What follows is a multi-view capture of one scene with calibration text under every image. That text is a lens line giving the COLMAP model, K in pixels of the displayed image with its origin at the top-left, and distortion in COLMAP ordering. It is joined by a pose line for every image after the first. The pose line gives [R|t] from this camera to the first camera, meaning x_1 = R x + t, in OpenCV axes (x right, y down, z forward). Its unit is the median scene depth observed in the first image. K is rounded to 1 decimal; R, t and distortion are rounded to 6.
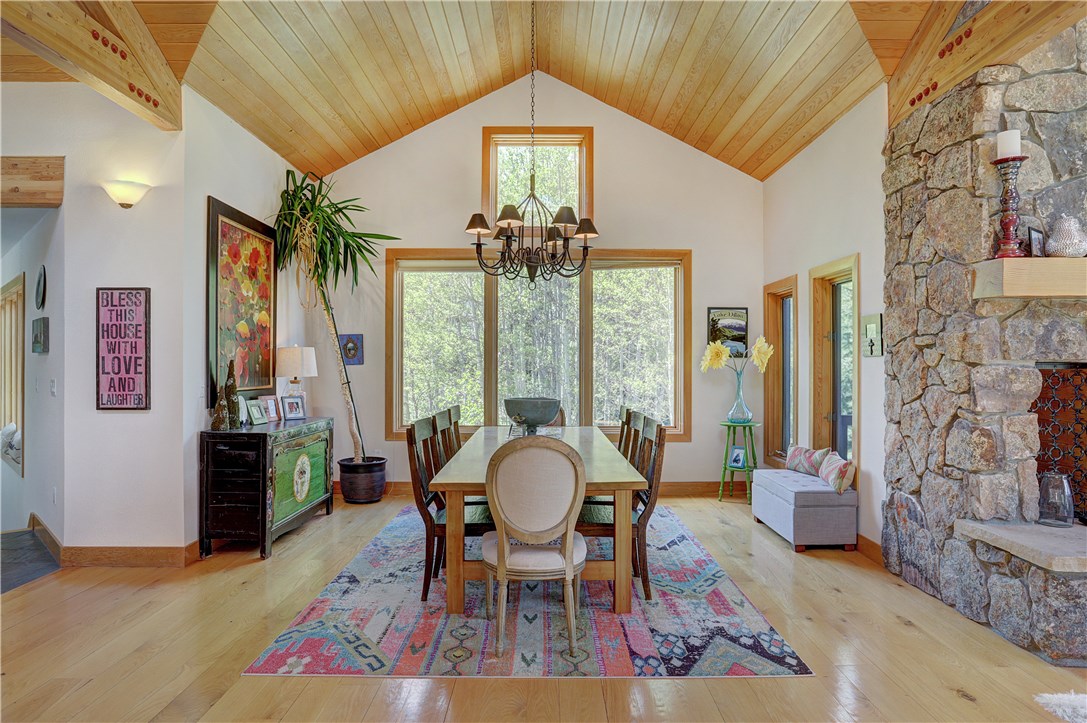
lens RADIAL K [[680.9, 0, 543.5], [0, 680.9, 361.5], [0, 0, 1]] dist [-0.007081, -0.000376]
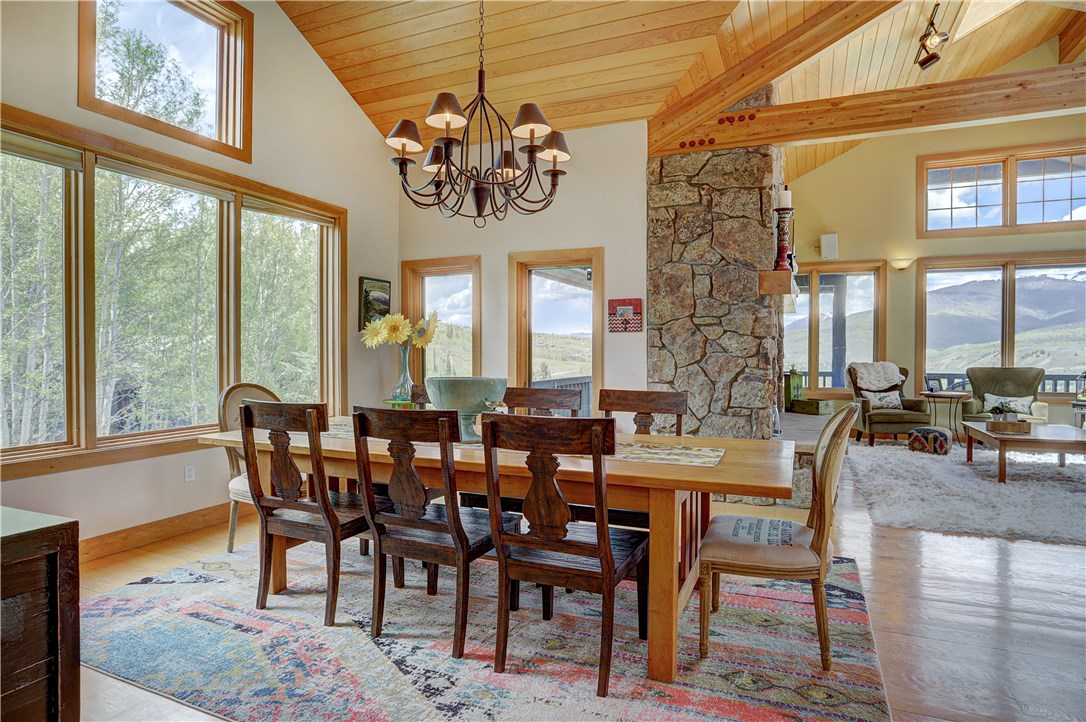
lens RADIAL K [[592.2, 0, 543.0], [0, 592.2, 361.0], [0, 0, 1]] dist [-0.055645, 0.001080]
pose [[0.393476, -0.017050, 0.919177, -0.686355], [-0.003819, 0.999789, 0.020180, 0.028570], [-0.919327, -0.011450, 0.393327, 0.835976]]
